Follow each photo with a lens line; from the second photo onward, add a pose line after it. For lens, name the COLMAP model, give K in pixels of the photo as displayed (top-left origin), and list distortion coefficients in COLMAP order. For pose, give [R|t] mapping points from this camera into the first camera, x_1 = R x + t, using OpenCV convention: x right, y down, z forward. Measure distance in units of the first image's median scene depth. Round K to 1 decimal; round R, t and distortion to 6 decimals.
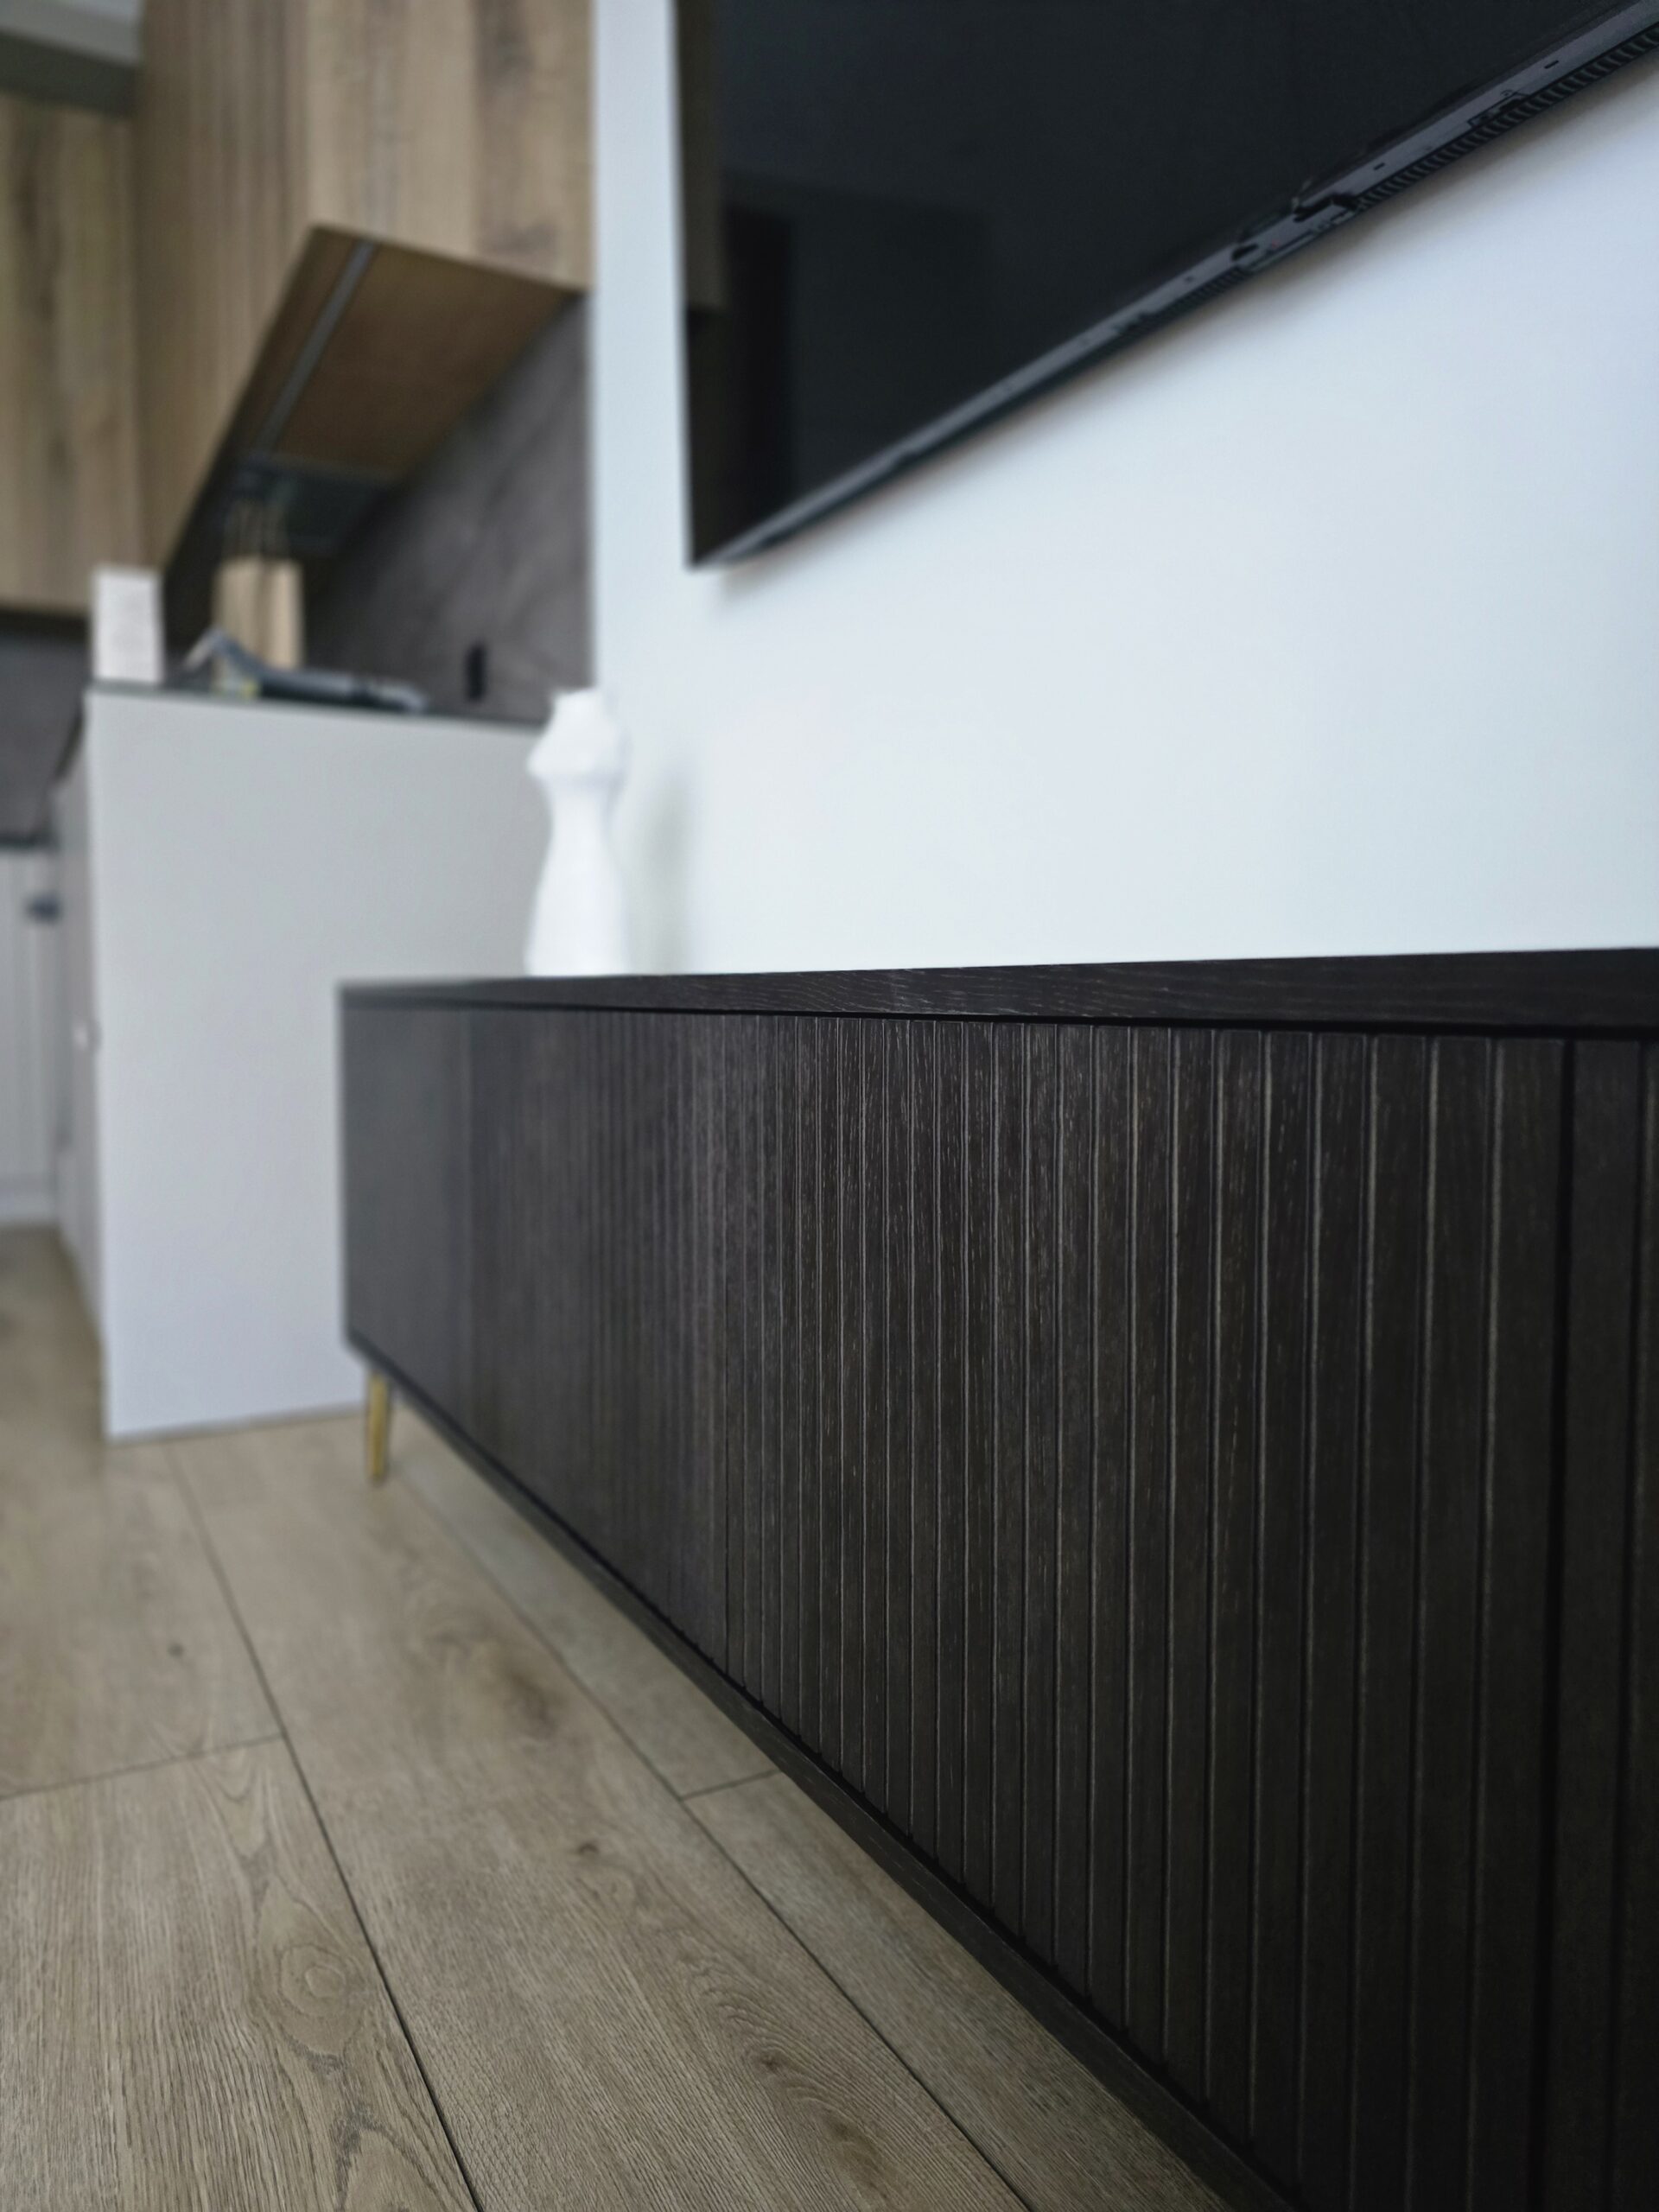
lens RADIAL K [[1514.8, 0, 829.5], [0, 1514.8, 1106.0], [0, 0, 1]] dist [0.047803, 0.000135]
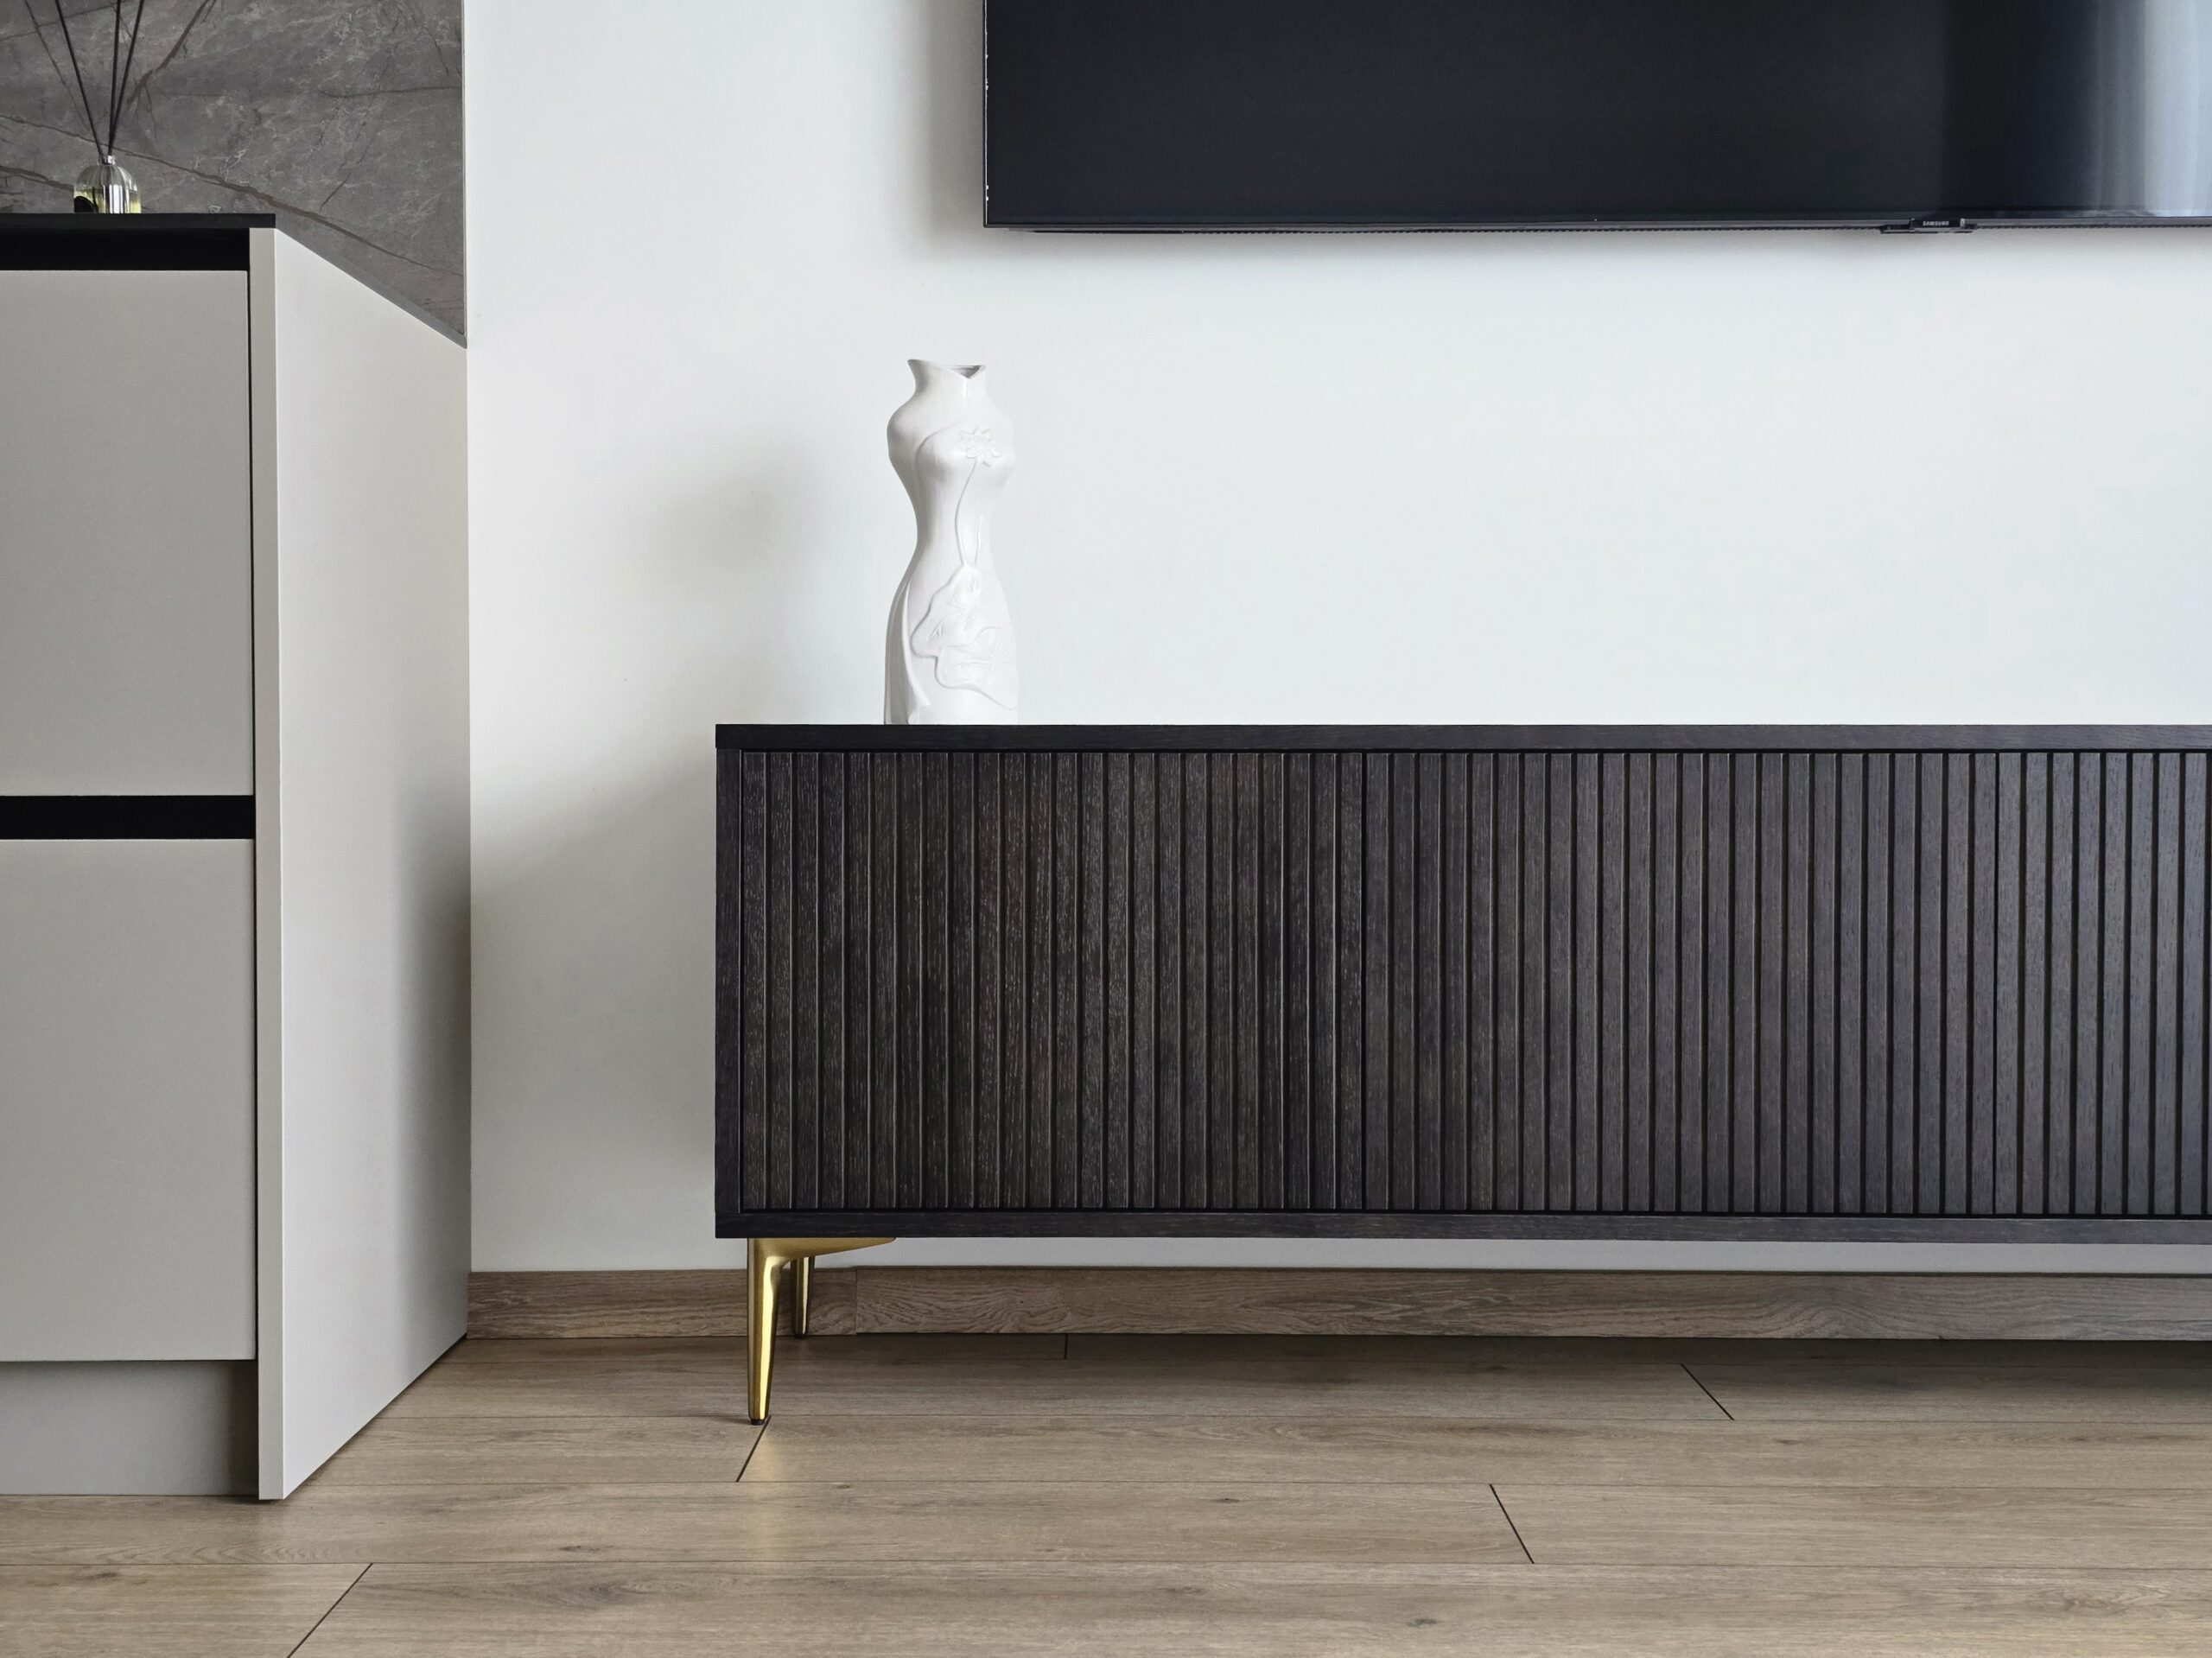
lens RADIAL K [[2978.8, 0, 1104.7], [0, 2978.8, 816.0], [0, 0, 1]] dist [0.175226, -0.494269]
pose [[0.486638, -0.026487, 0.873202, -2.373239], [0.062607, 0.998028, -0.004618, -0.031369], [-0.871358, 0.056916, 0.487336, 0.267418]]
